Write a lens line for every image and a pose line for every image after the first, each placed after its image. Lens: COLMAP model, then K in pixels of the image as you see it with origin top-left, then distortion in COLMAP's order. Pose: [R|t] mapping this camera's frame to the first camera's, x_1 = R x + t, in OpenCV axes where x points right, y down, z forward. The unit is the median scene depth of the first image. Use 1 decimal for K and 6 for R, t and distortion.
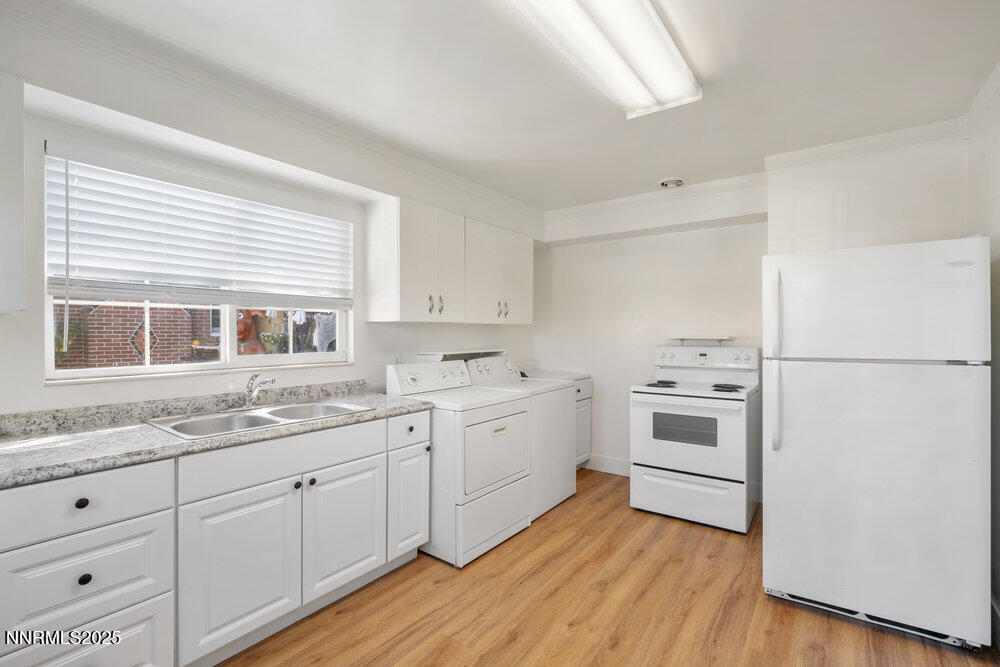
lens RADIAL K [[454.5, 0, 502.2], [0, 454.5, 331.4], [0, 0, 1]] dist [-0.010512, 0.003541]
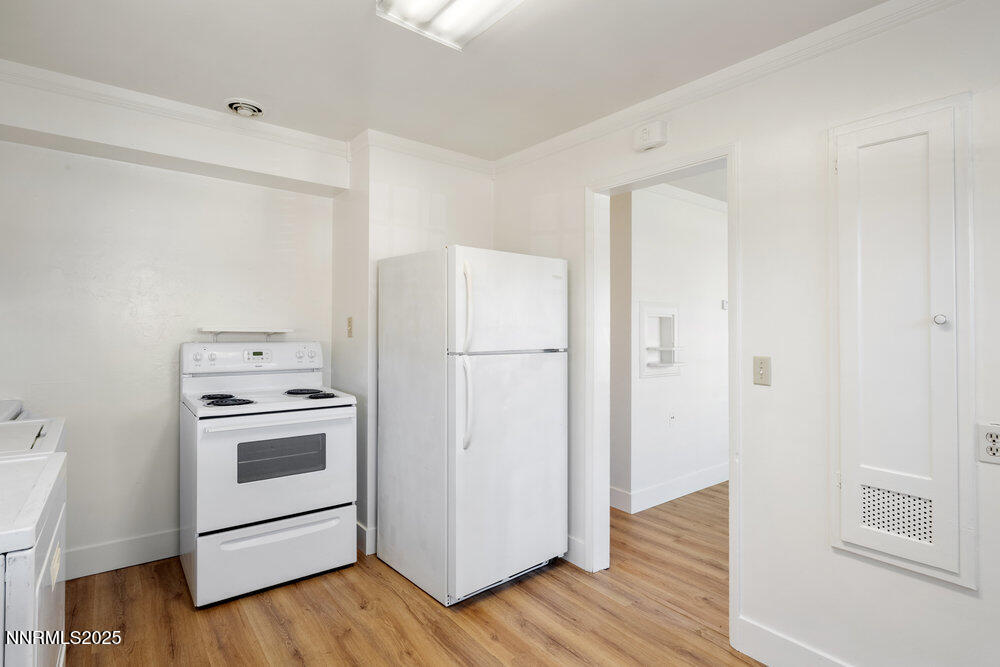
lens RADIAL K [[507.3, 0, 526.5], [0, 507.3, 317.3], [0, 0, 1]] dist [-0.005456, -0.000501]
pose [[0.252674, 0.028528, 0.967131, -0.306286], [-0.017445, 0.999537, -0.024926, 0.005774], [-0.967394, -0.010574, 0.253055, 0.448593]]
